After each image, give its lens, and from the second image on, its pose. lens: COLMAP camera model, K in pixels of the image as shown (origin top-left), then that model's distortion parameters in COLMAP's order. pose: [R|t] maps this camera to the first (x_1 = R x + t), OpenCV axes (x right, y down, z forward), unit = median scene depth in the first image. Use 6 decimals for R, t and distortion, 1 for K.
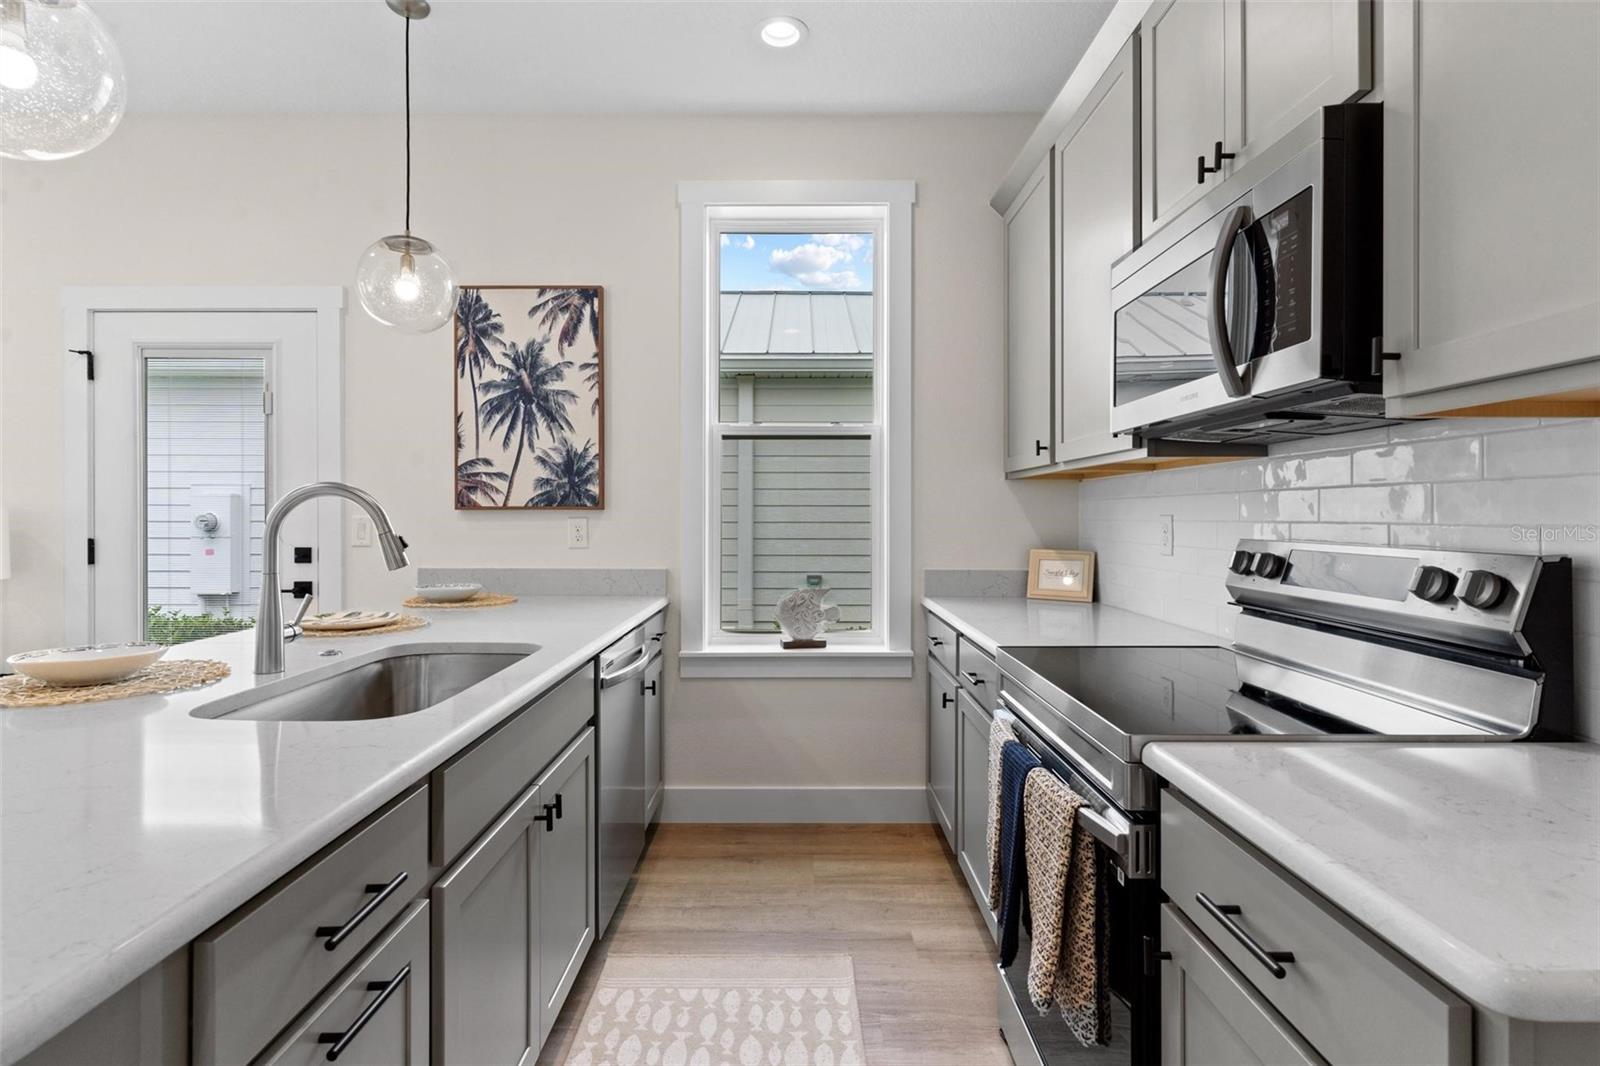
lens RADIAL K [[773.9, 0, 796.2], [0, 773.9, 514.6], [0, 0, 1]] dist [-0.000062, 0.000315]
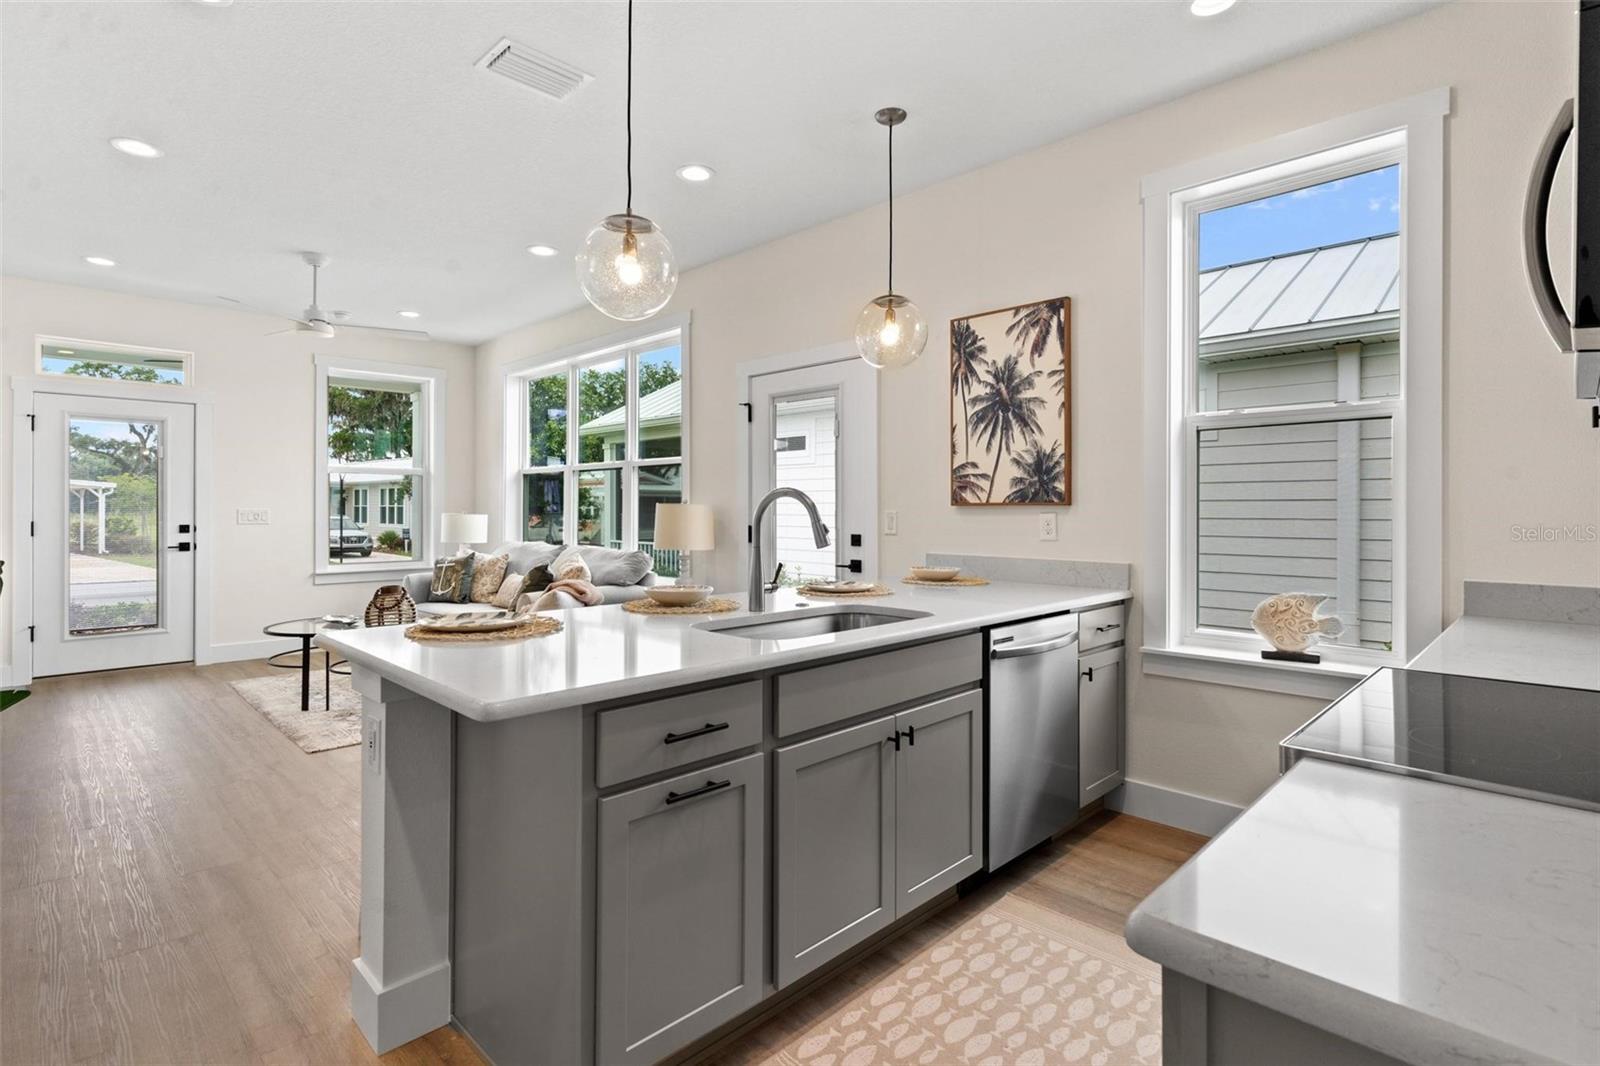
lens RADIAL K [[778.9, 0, 798.6], [0, 778.9, 509.0], [0, 0, 1]] dist [-0.001762, -0.000121]
pose [[0.710846, -0.000610, -0.703347, 0.242215], [-0.000830, 0.999998, -0.001706, 0.000976], [0.703347, 0.001796, 0.710845, -0.027232]]
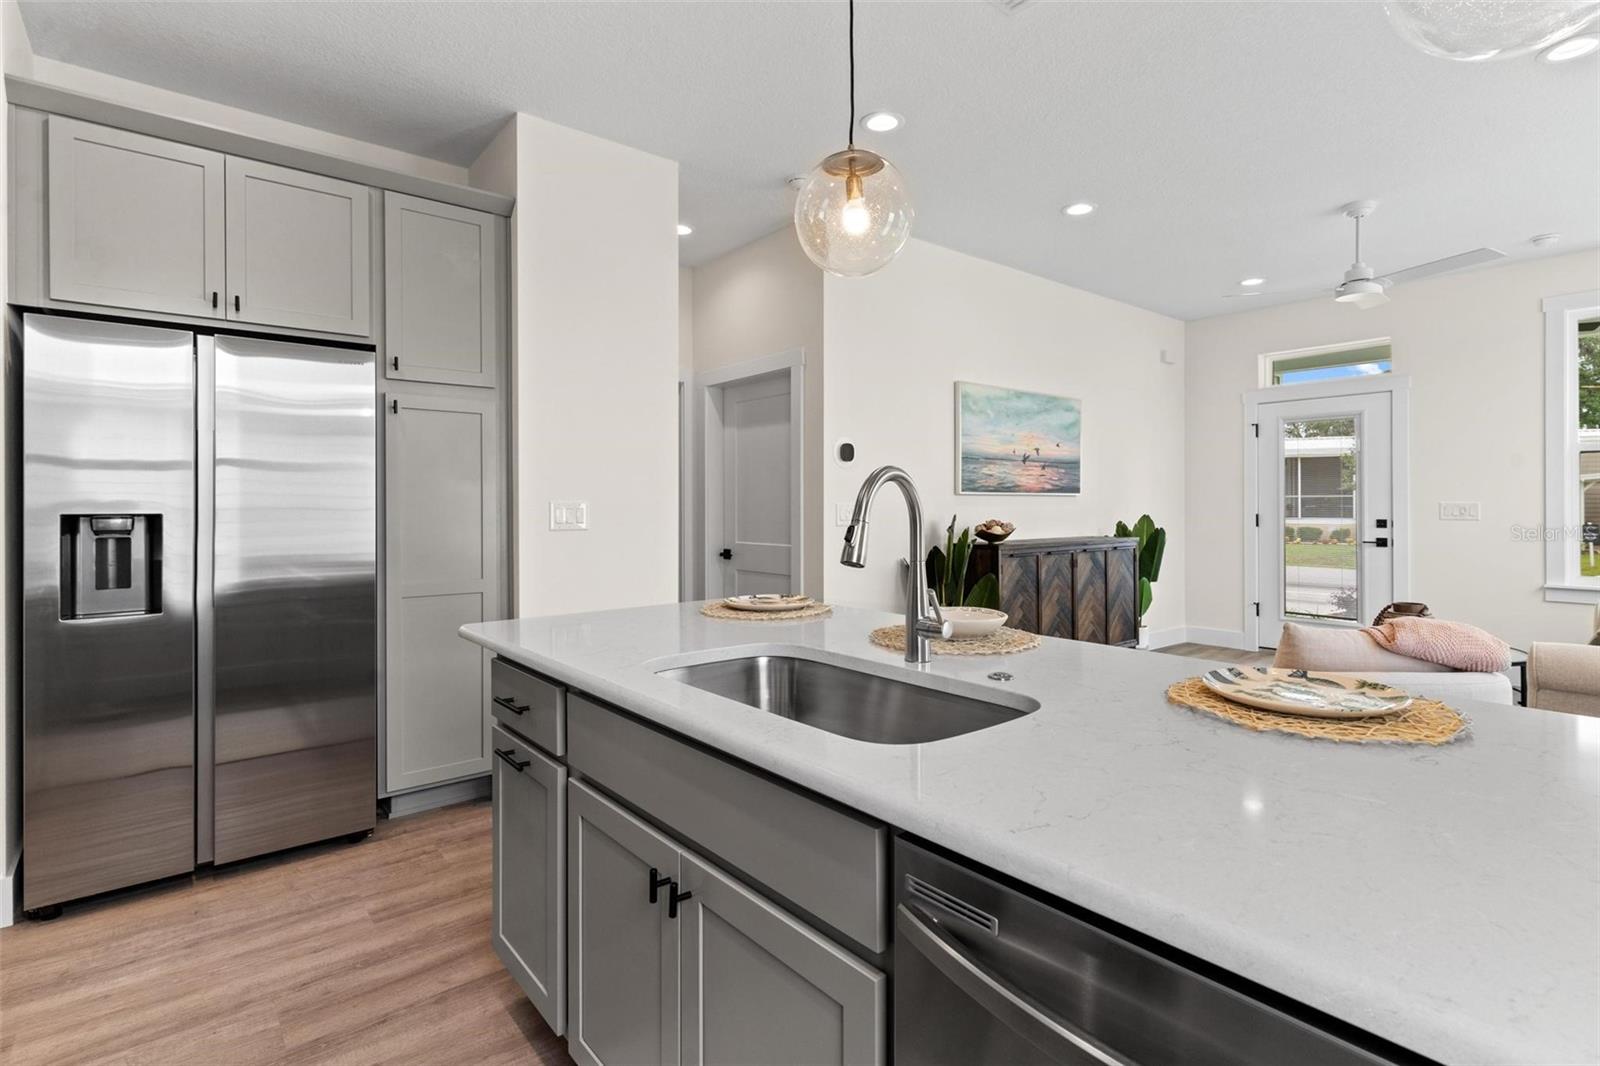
lens RADIAL K [[778.9, 0, 798.6], [0, 778.9, 509.0], [0, 0, 1]] dist [-0.001762, -0.000121]
pose [[-0.776025, 0.004605, -0.630685, 0.031492], [0.002740, 0.999989, 0.003930, 0.002725], [0.630696, 0.001321, -0.776029, 0.851826]]
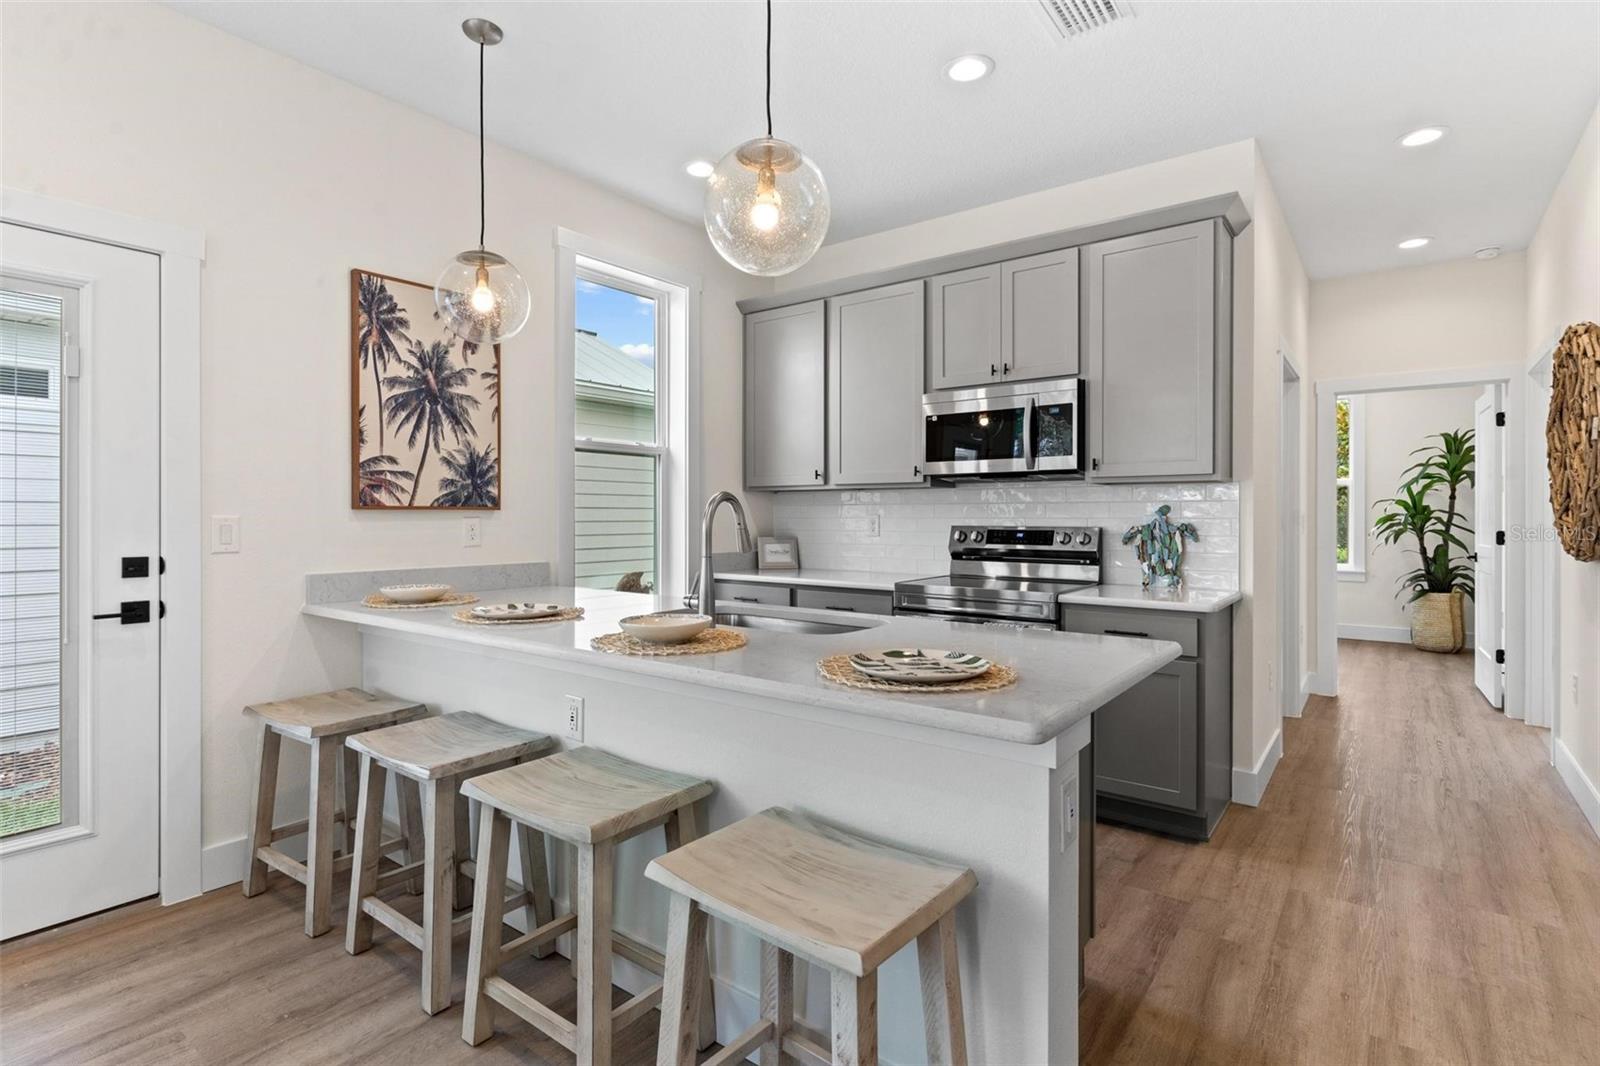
lens RADIAL K [[773.9, 0, 796.2], [0, 773.9, 514.6], [0, 0, 1]] dist [-0.000062, 0.000315]
pose [[0.609720, -0.000382, 0.792617, -0.856953], [-0.000458, 1.000000, 0.000835, -0.000857], [-0.792617, -0.000872, 0.609720, 0.012160]]
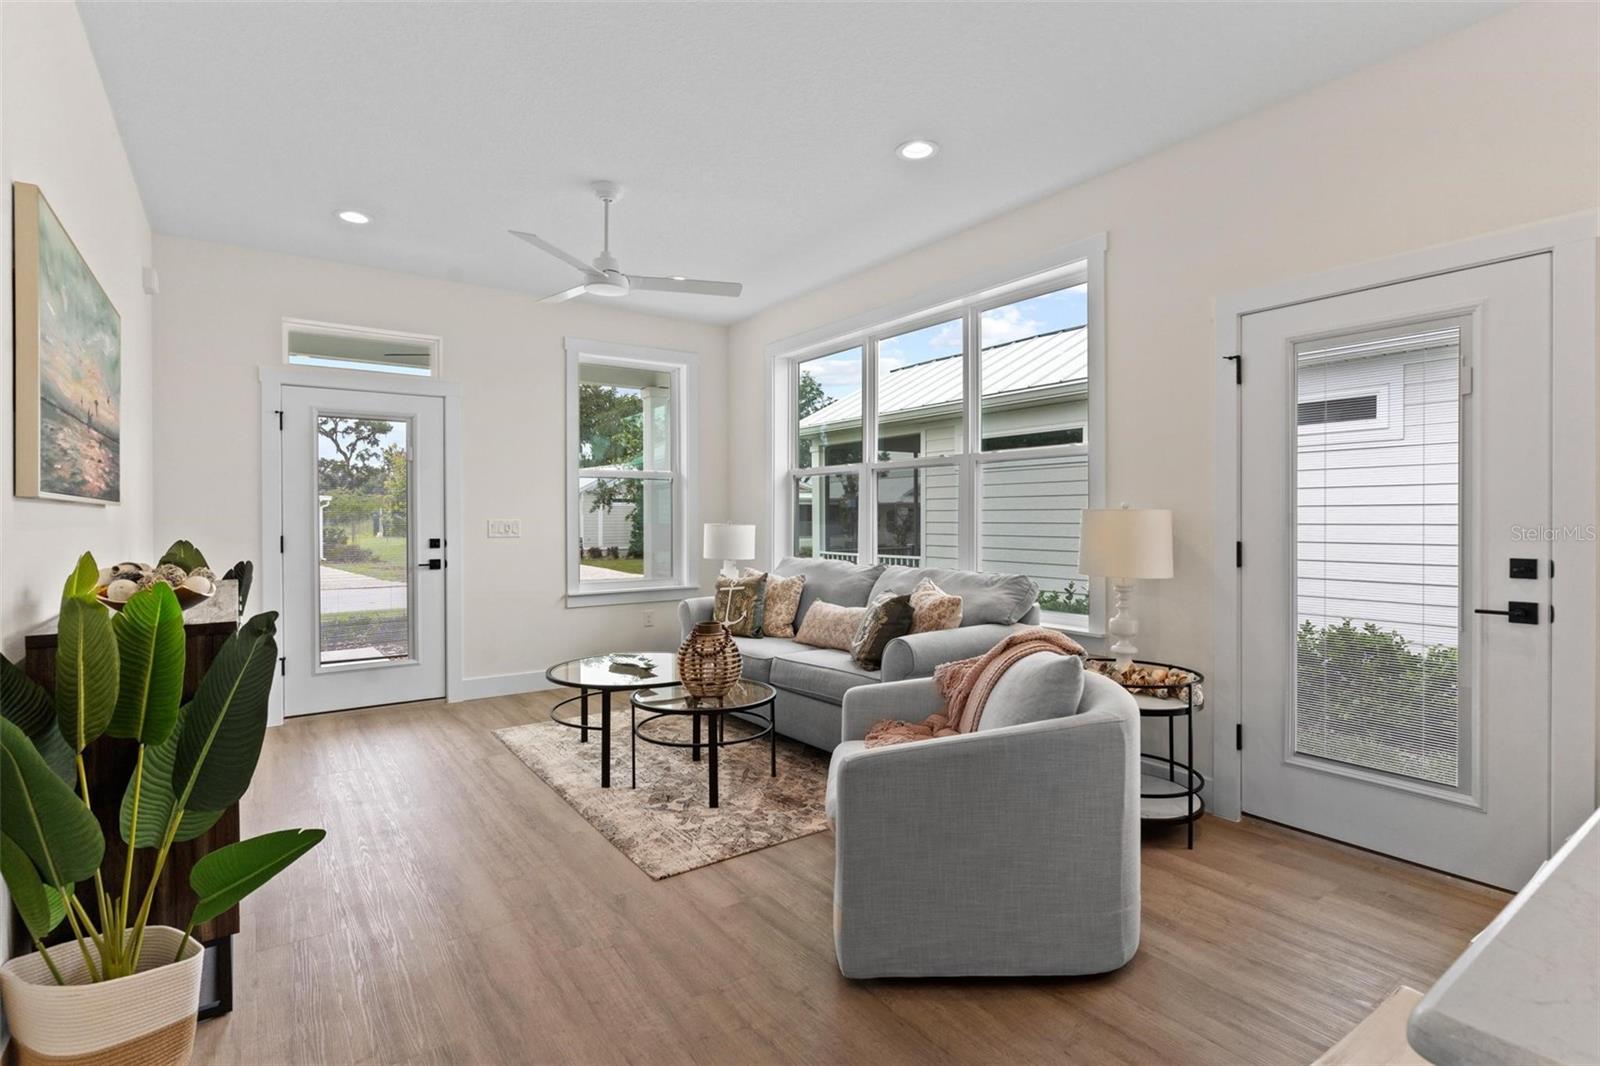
lens RADIAL K [[769.3, 0, 795.3], [0, 769.3, 522.6], [0, 0, 1]] dist [0.001603, 0.000367]
pose [[0.580285, 0.001786, -0.814411, -0.435535], [0.004367, 0.999976, 0.005305, -0.001448], [0.814402, -0.006635, 0.580264, -0.052582]]
